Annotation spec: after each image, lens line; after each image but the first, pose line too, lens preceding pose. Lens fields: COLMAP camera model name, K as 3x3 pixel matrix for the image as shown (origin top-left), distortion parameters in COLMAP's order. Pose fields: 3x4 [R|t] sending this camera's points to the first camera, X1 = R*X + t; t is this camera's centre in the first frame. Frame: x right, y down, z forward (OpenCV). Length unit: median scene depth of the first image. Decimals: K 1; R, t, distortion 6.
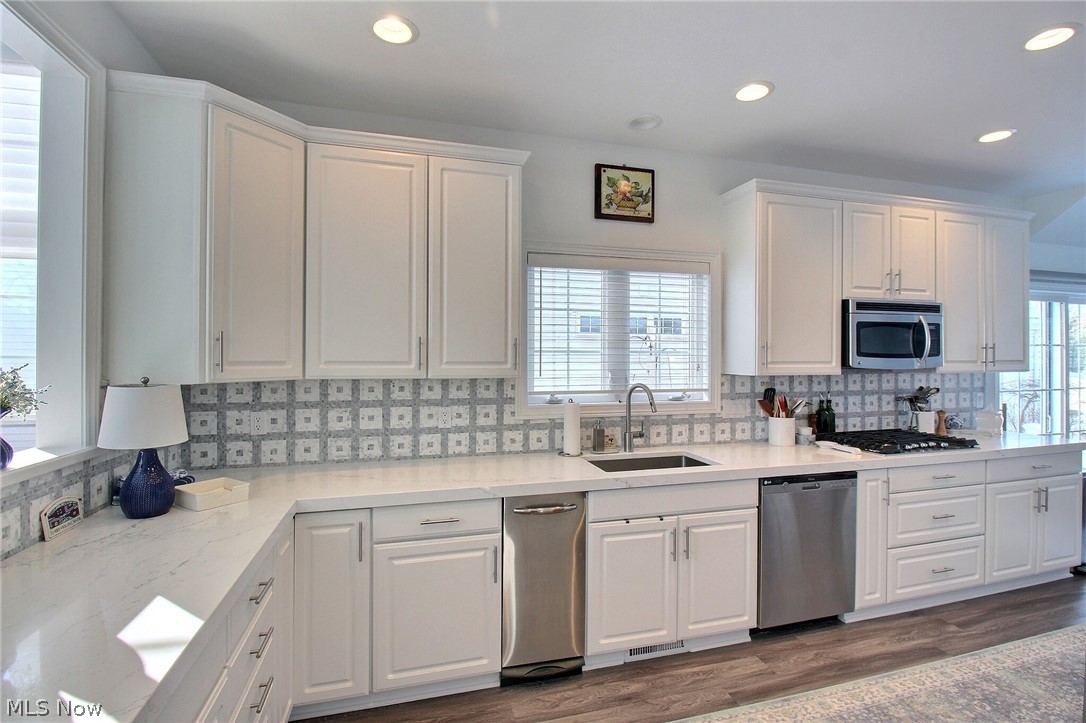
lens RADIAL K [[507.4, 0, 550.4], [0, 507.4, 356.2], [0, 0, 1]] dist [-0.008290, -0.003638]
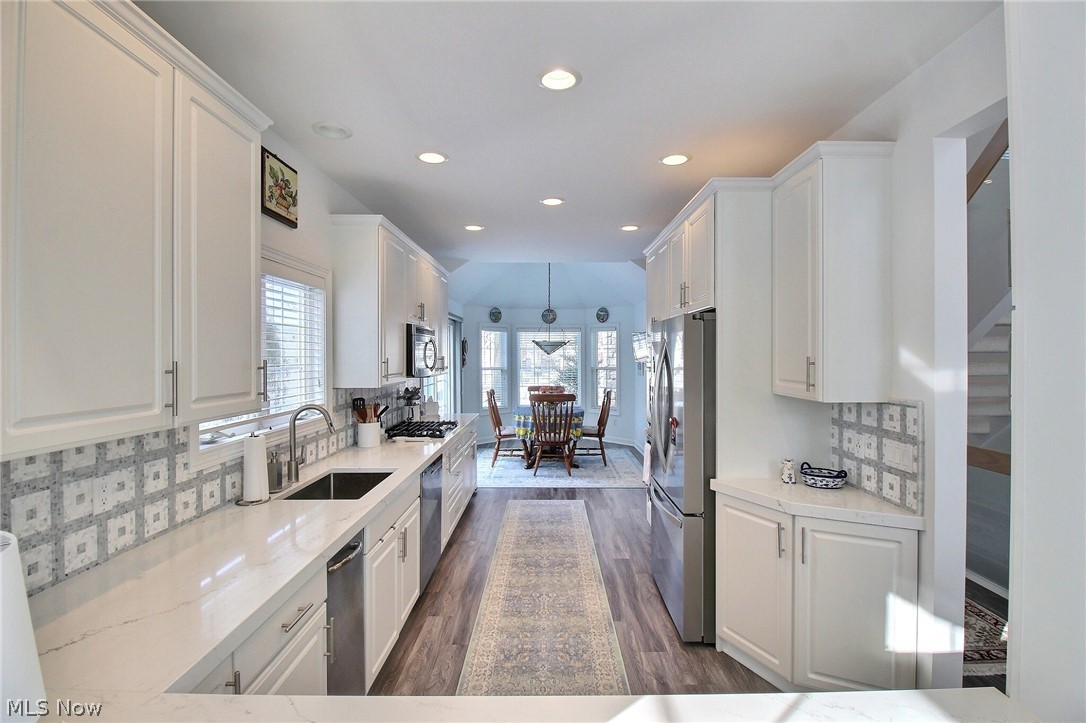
lens RADIAL K [[507.4, 0, 553.4], [0, 507.4, 358.3], [0, 0, 1]] dist [-0.008290, -0.003638]
pose [[0.262535, -0.008916, 0.964881, -0.617553], [-0.000780, 0.999955, 0.009452, -0.041449], [-0.964922, -0.003235, 0.262517, 0.340190]]
